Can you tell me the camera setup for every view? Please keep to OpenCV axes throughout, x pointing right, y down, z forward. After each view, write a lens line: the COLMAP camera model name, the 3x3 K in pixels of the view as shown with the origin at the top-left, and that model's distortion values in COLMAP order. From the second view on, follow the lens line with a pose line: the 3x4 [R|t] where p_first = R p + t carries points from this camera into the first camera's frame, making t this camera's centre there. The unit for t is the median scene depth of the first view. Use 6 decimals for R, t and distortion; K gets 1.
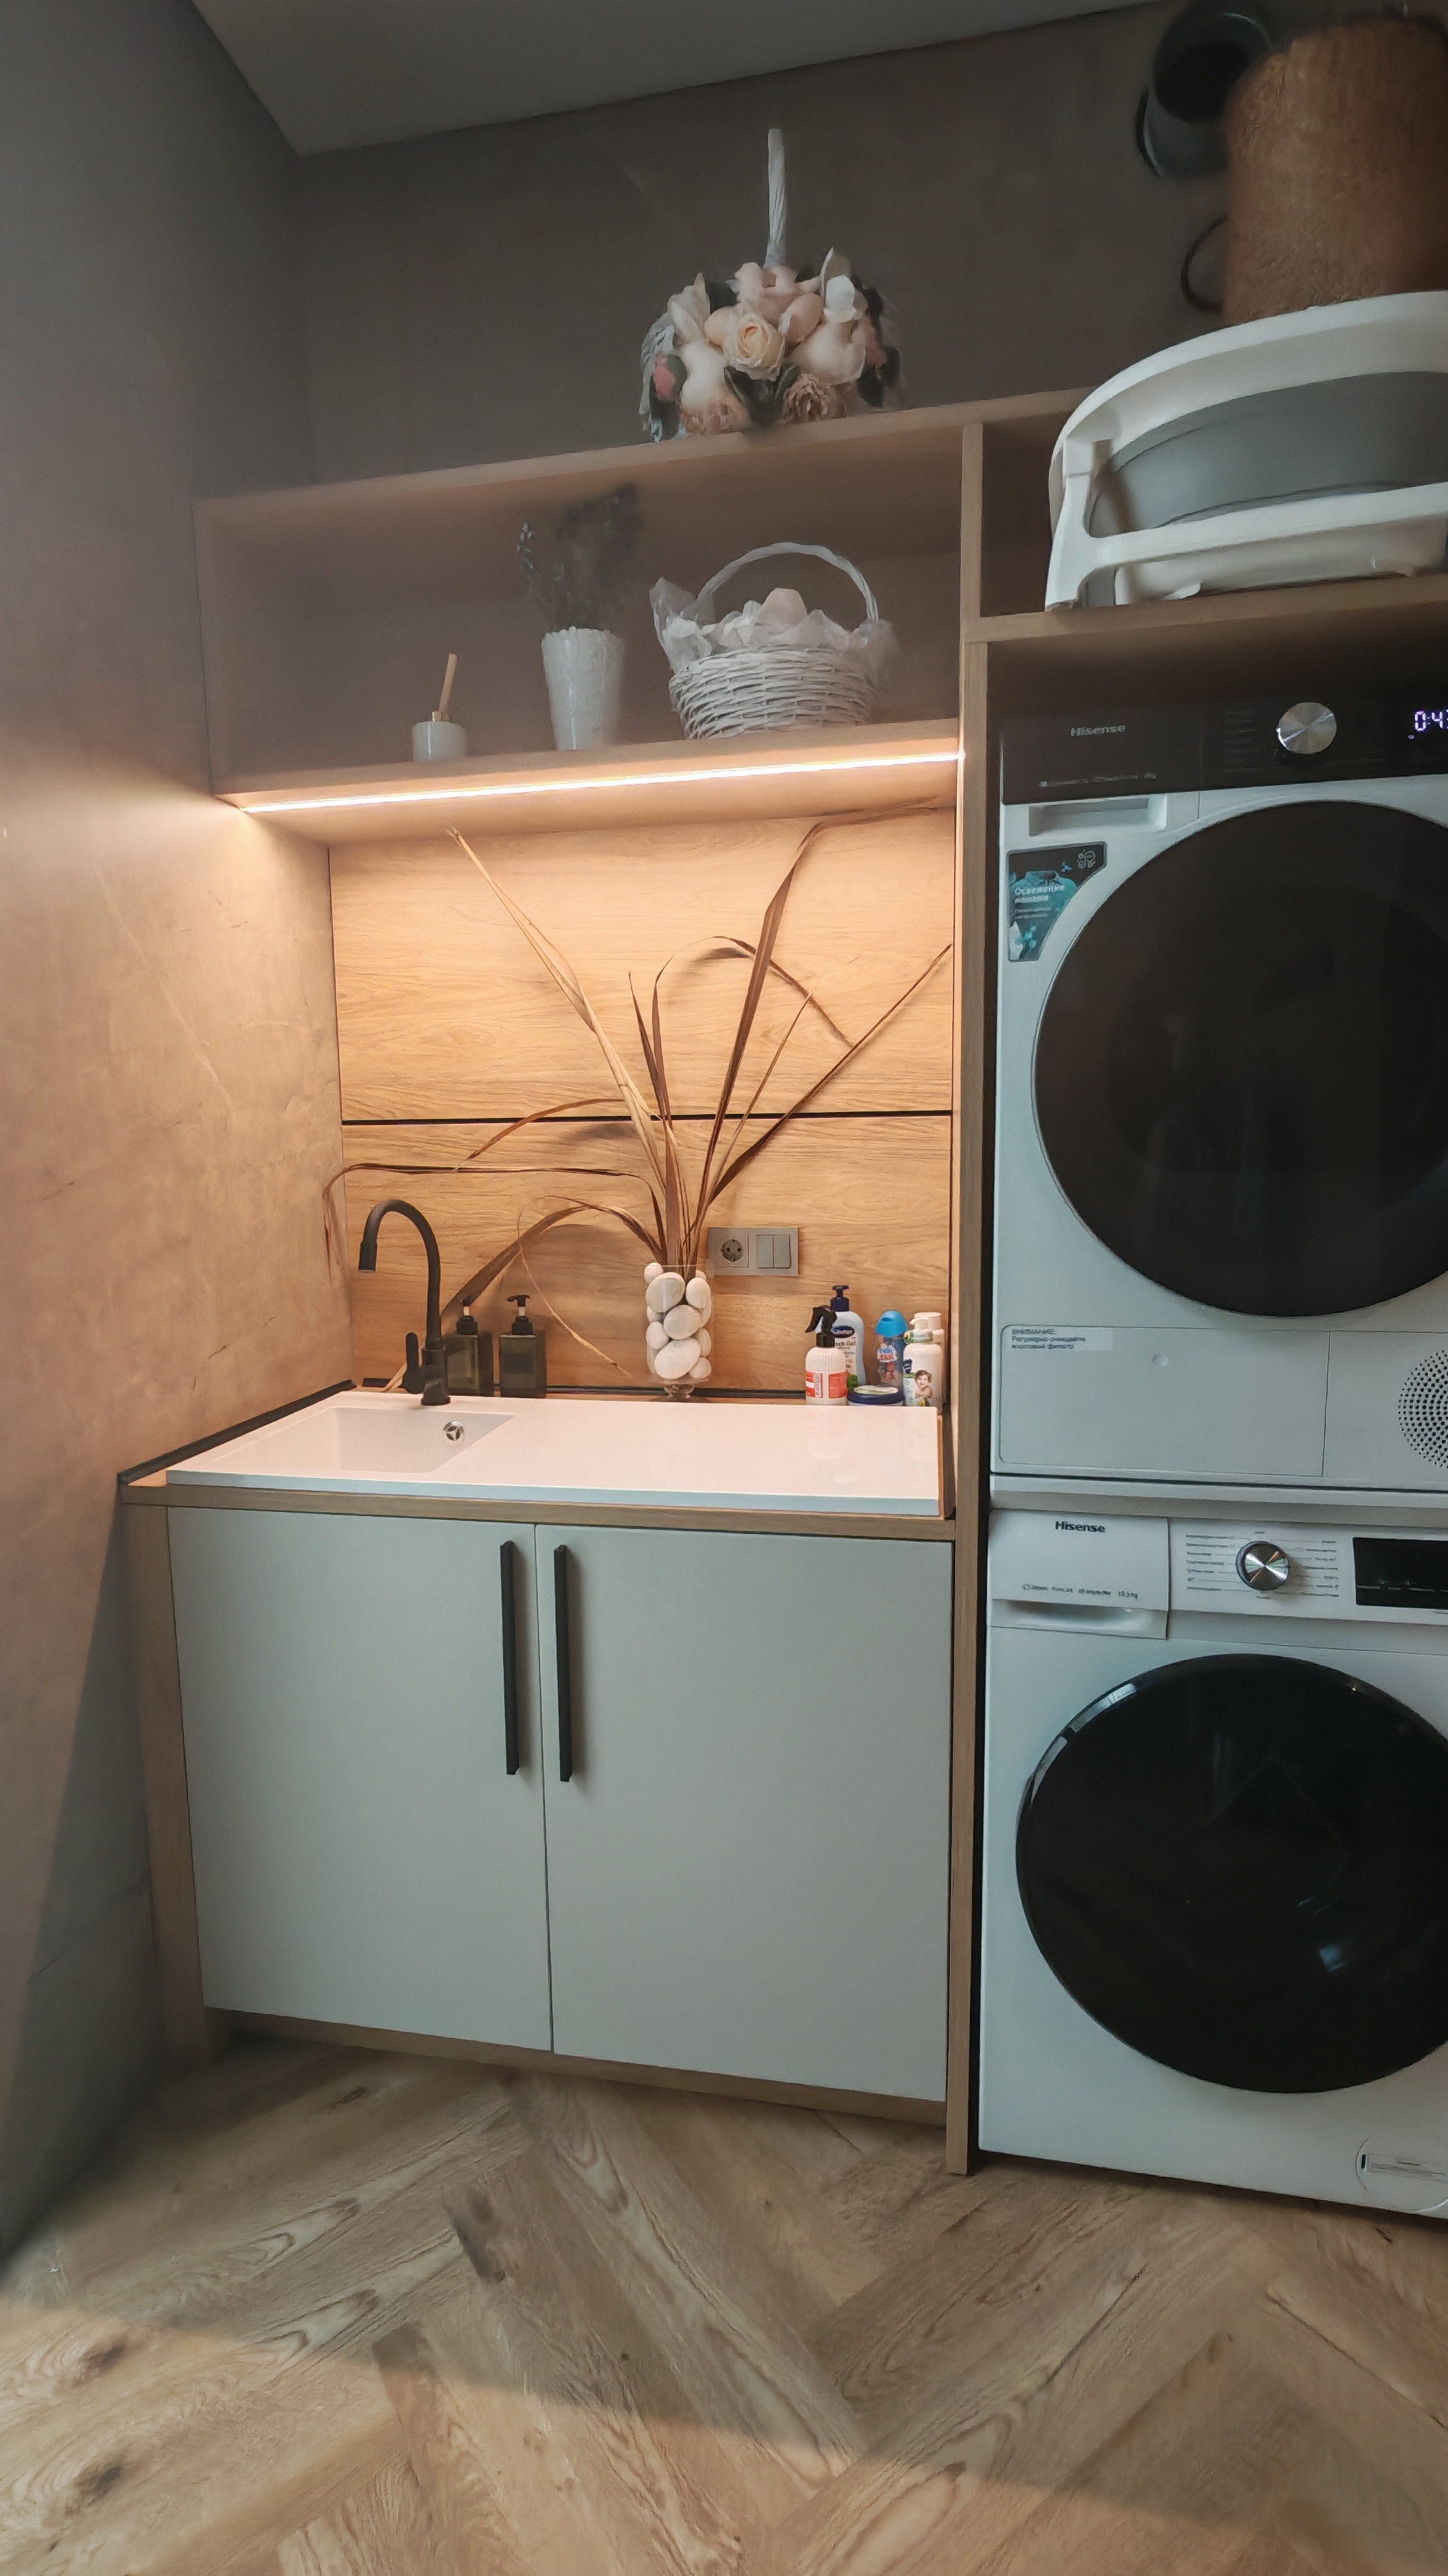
lens RADIAL K [[1182.4, 0, 713.0], [0, 1182.4, 1290.7], [0, 0, 1]] dist [-0.002779, 0.001858]
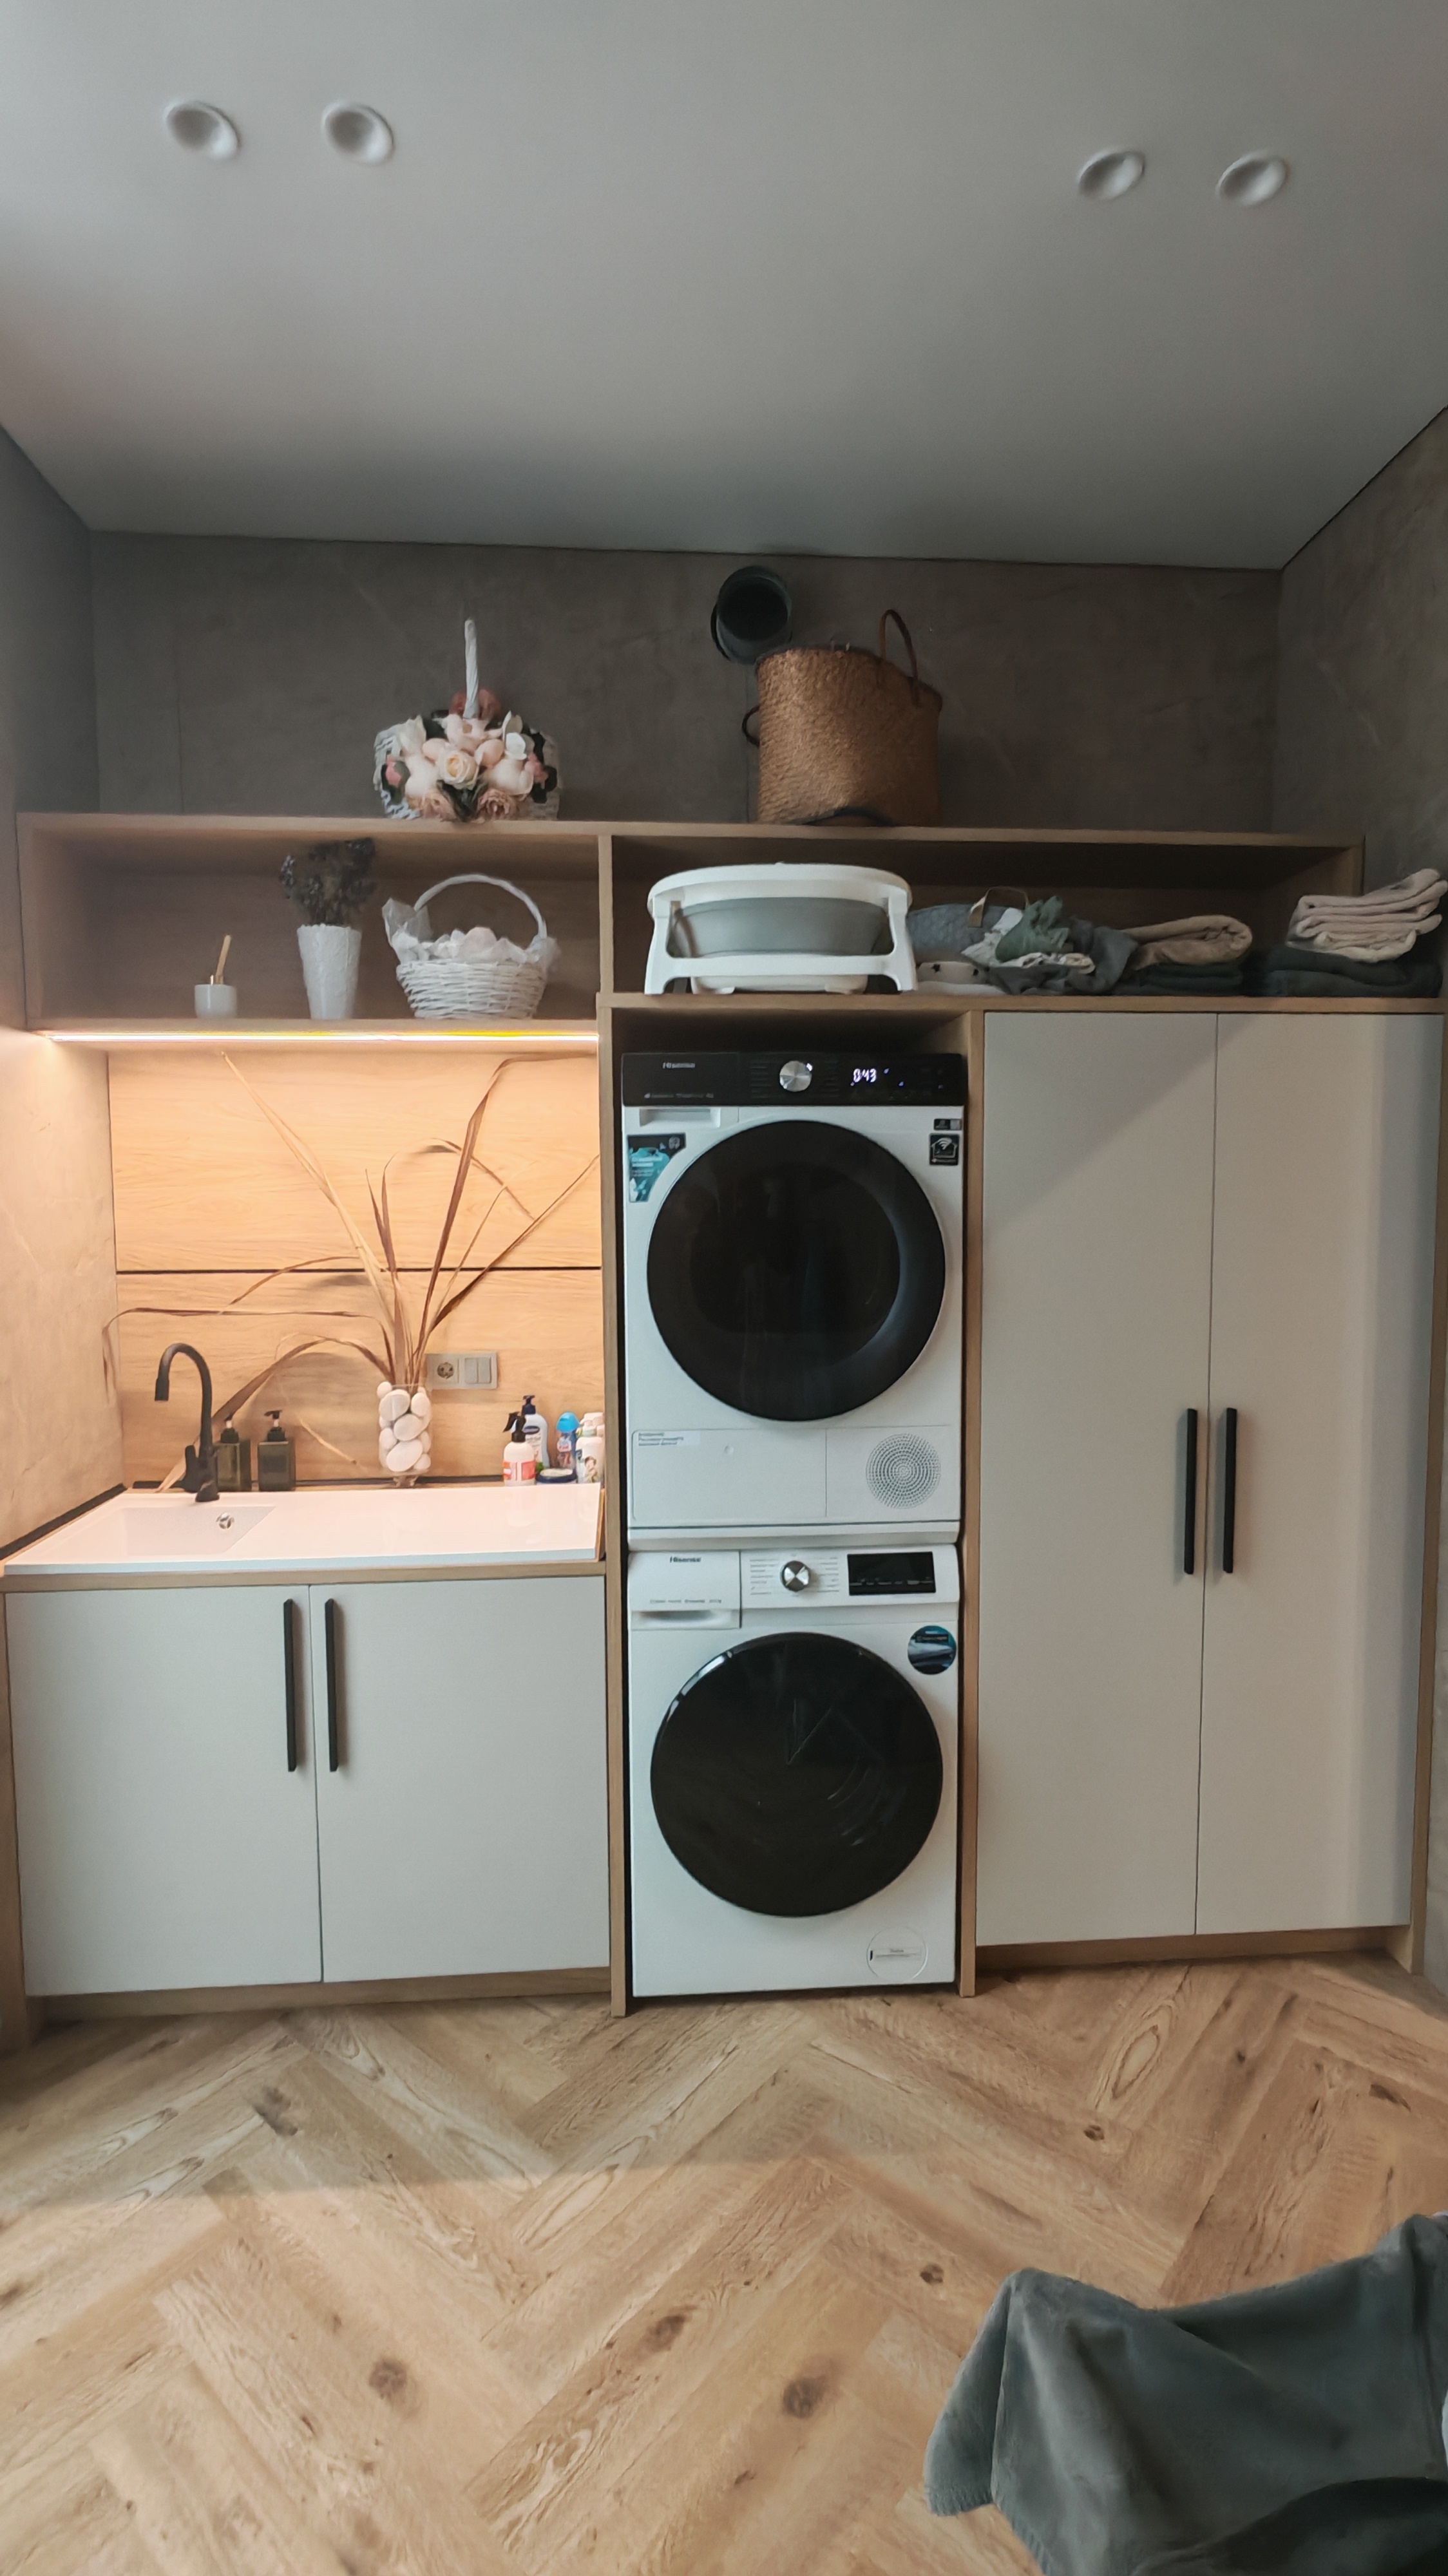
lens RADIAL K [[1182.4, 0, 708.5], [0, 1182.4, 1293.5], [0, 0, 1]] dist [-0.002779, 0.001858]
pose [[0.968173, -0.011845, 0.250003, -0.039556], [0.024839, 0.998495, -0.048887, -0.065942], [-0.249048, 0.053541, 0.967010, -0.481587]]
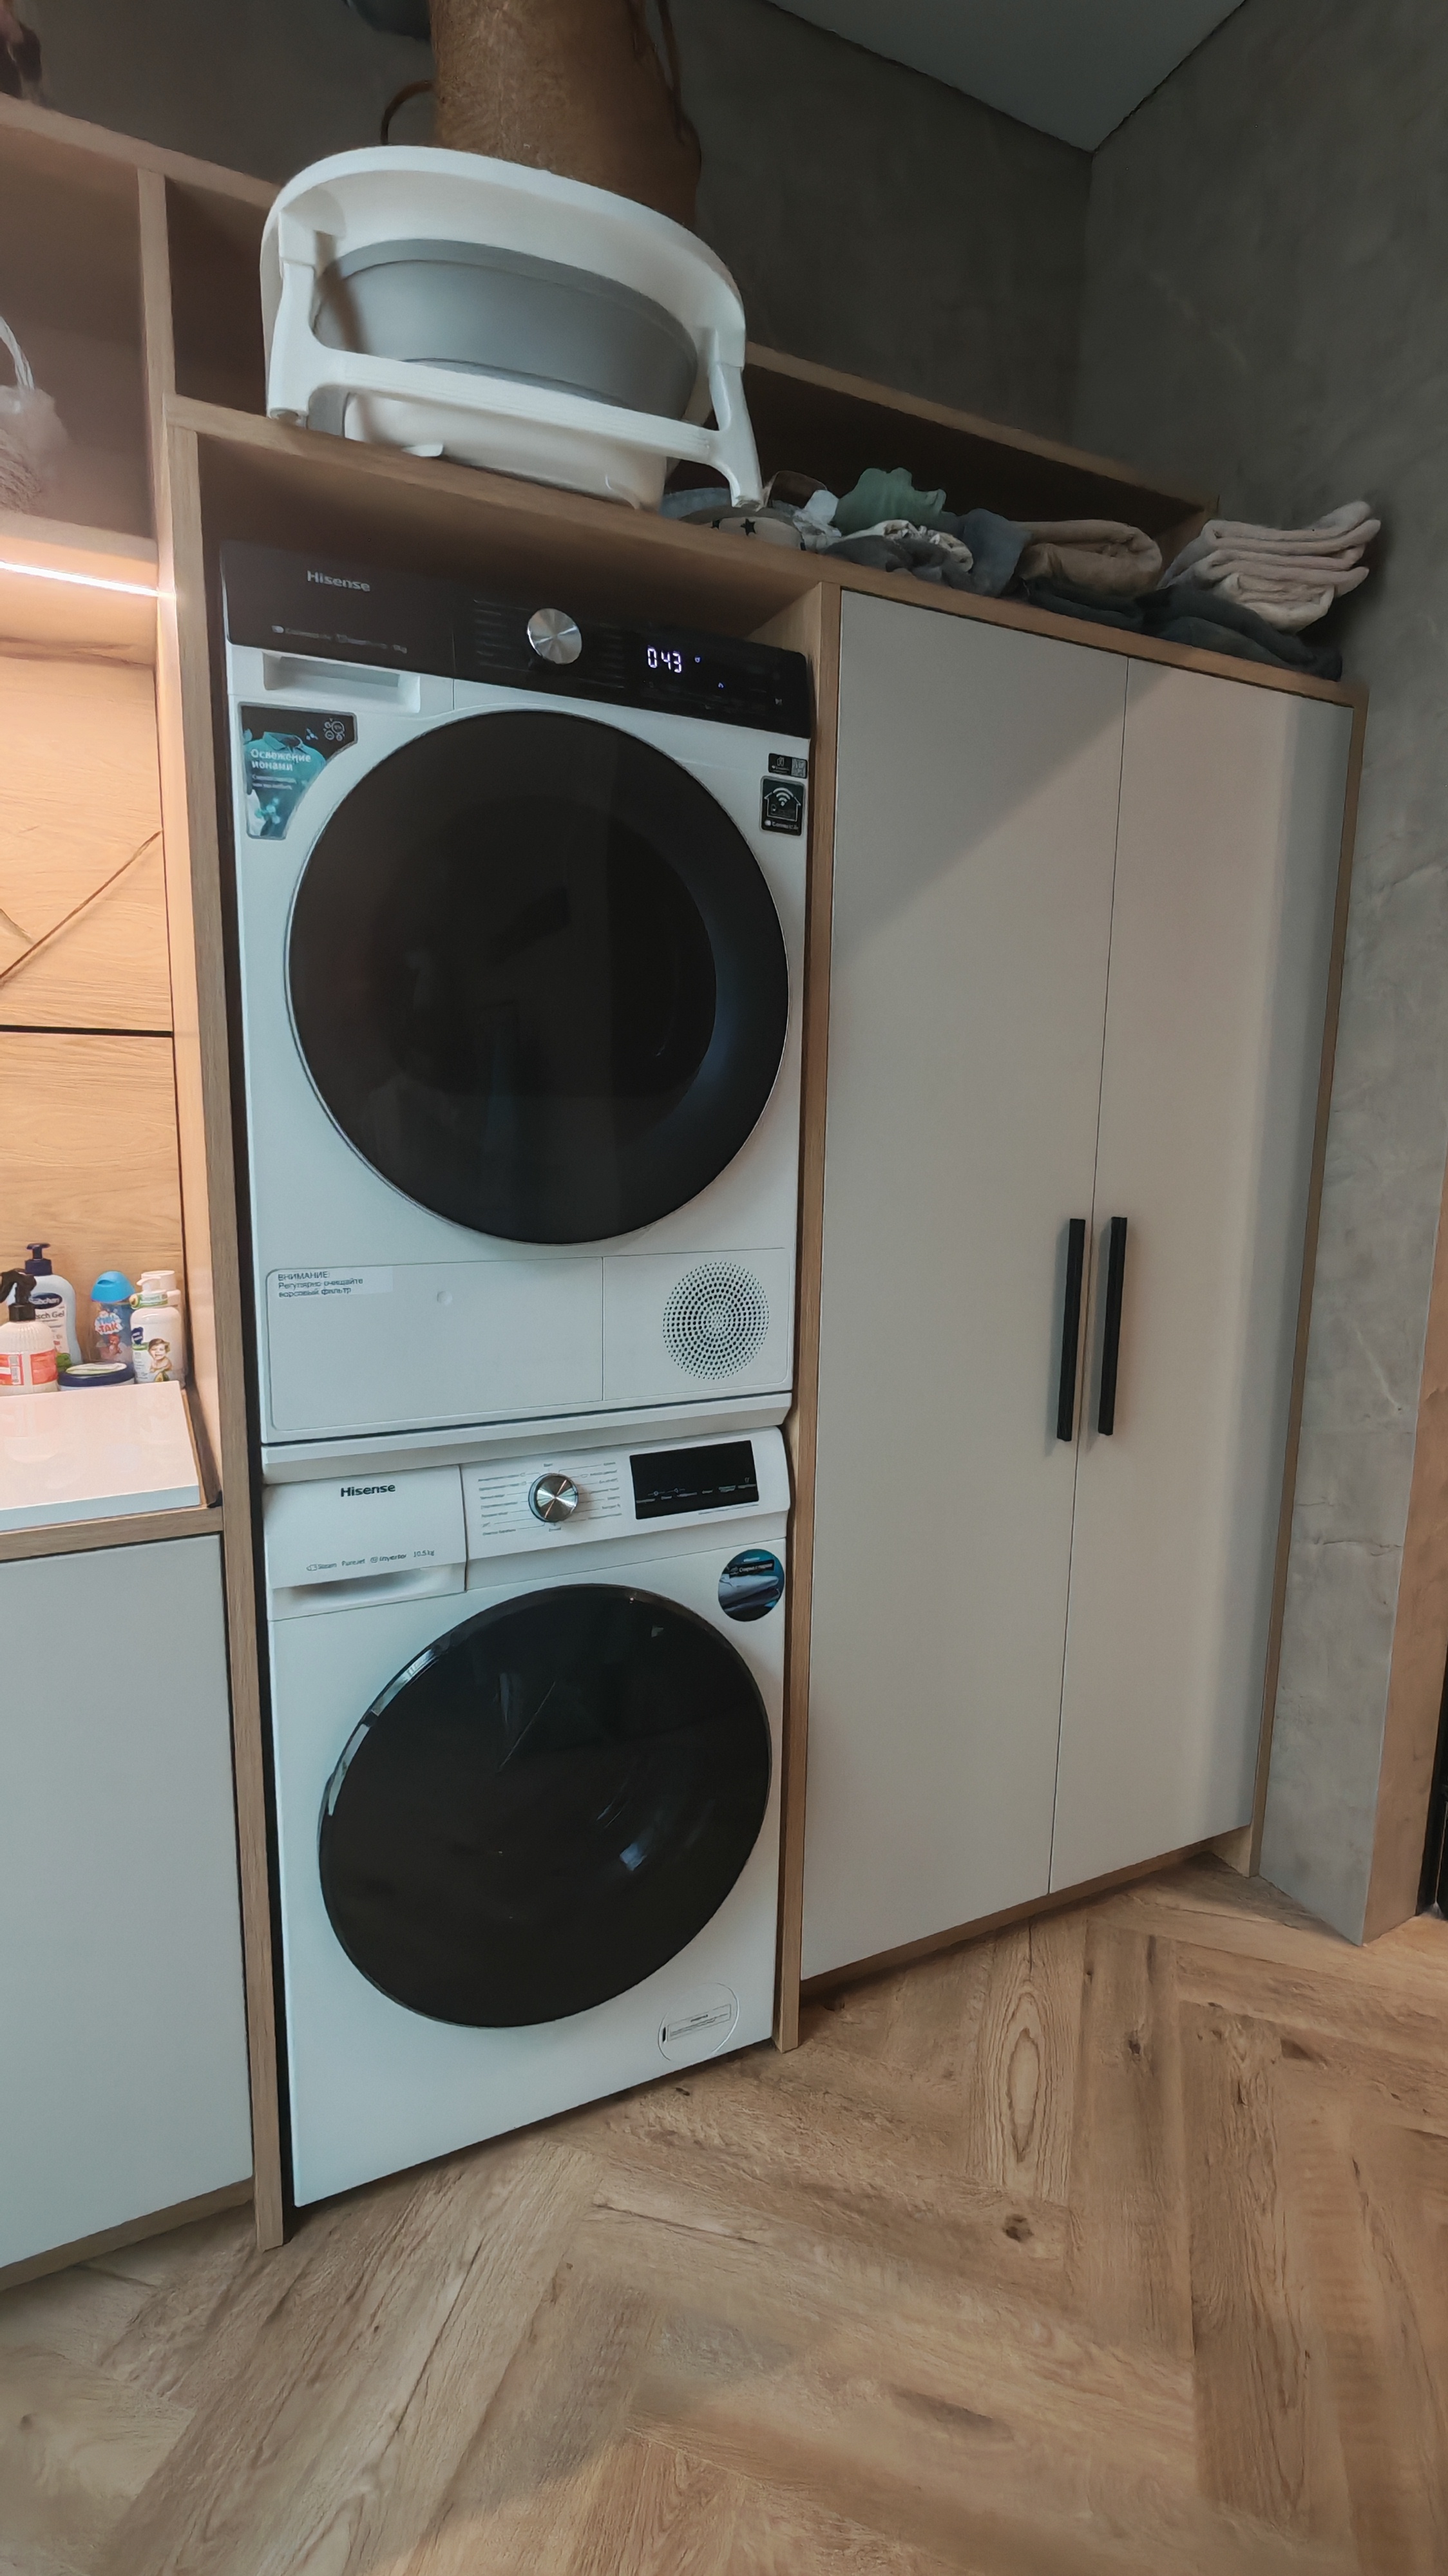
lens RADIAL K [[1182.4, 0, 717.1], [0, 1182.4, 1289.1], [0, 0, 1]] dist [-0.002779, 0.001858]
pose [[0.801087, -0.064975, 0.595011, -0.002792], [0.049047, 0.997873, 0.042933, 0.019743], [-0.596535, -0.005209, 0.802570, 0.109193]]
